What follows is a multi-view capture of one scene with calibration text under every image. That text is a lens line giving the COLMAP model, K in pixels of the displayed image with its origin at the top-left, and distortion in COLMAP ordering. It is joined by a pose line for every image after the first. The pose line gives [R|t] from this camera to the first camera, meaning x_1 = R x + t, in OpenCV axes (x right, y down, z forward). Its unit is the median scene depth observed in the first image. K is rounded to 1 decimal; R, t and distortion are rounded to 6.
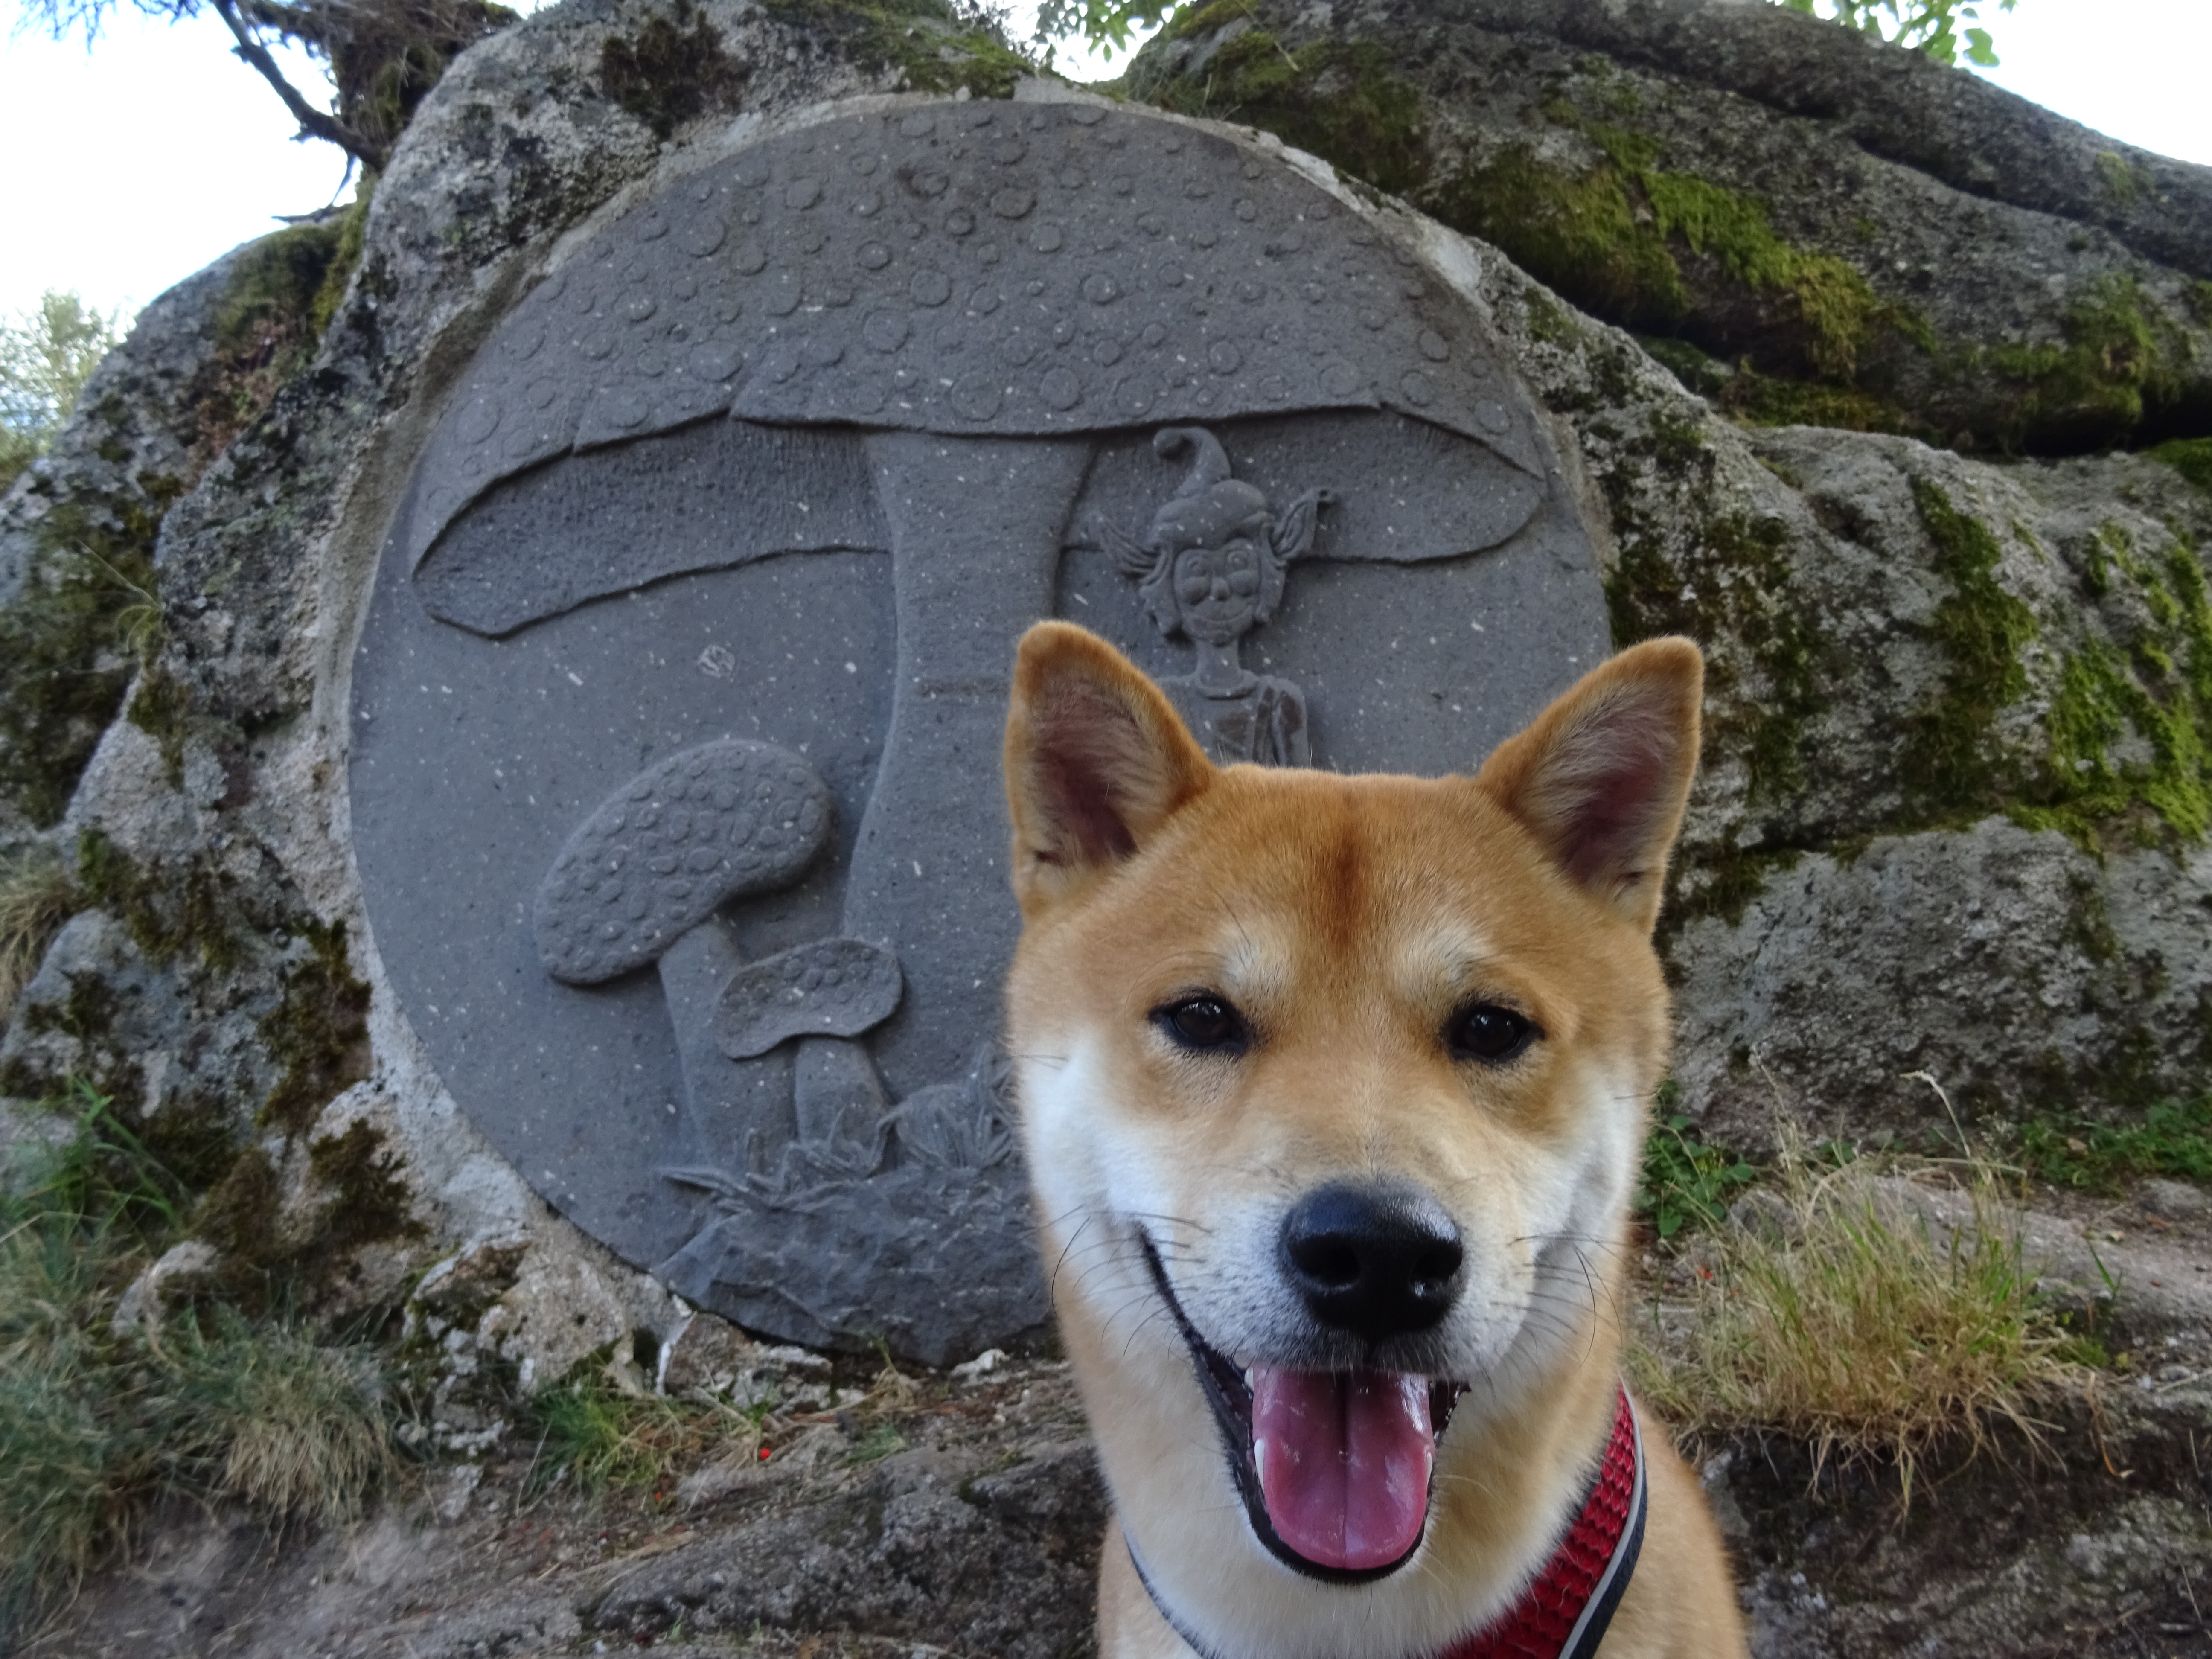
lens RADIAL K [[1593.4, 0, 1106.0], [0, 1593.4, 829.5], [0, 0, 1]] dist [0.005399, -0.012414]
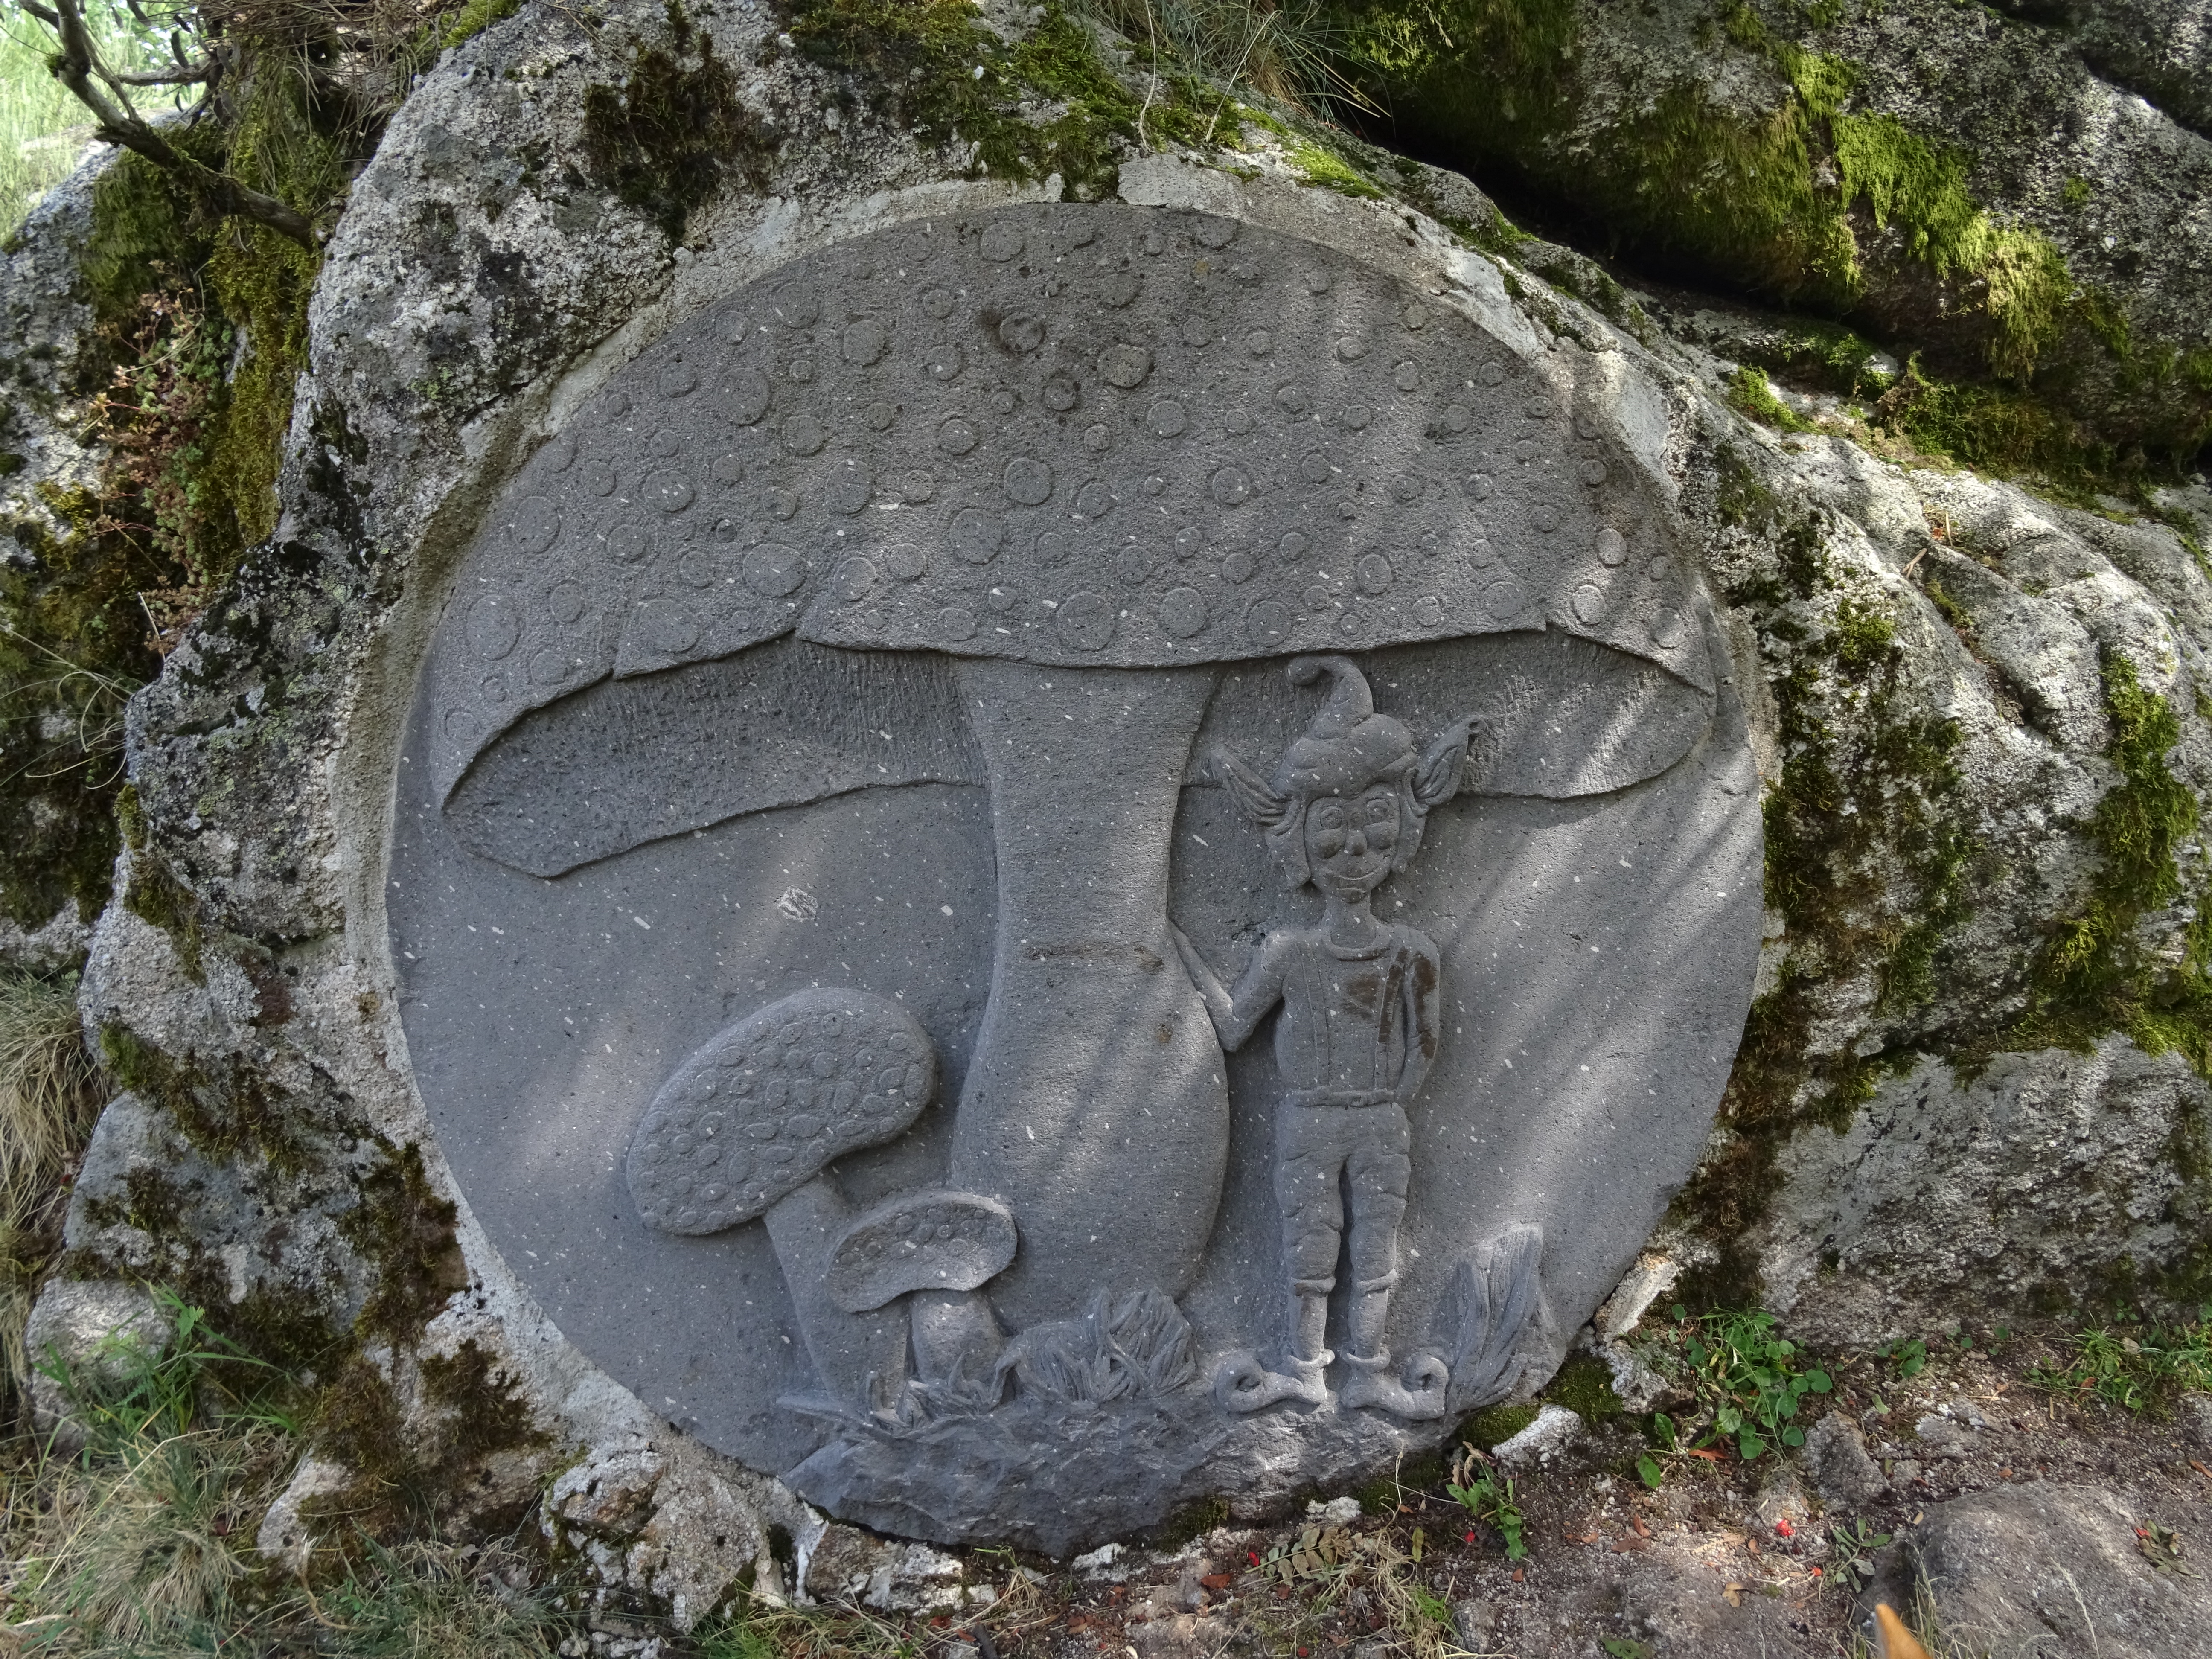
lens RADIAL K [[1593.4, 0, 1106.0], [0, 1593.4, 829.5], [0, 0, 1]] dist [0.005399, -0.012414]
pose [[0.998595, -0.012346, 0.051526, -0.113182], [-0.006256, 0.938199, 0.346040, -0.452330], [-0.052614, -0.345876, 0.936804, 0.150805]]
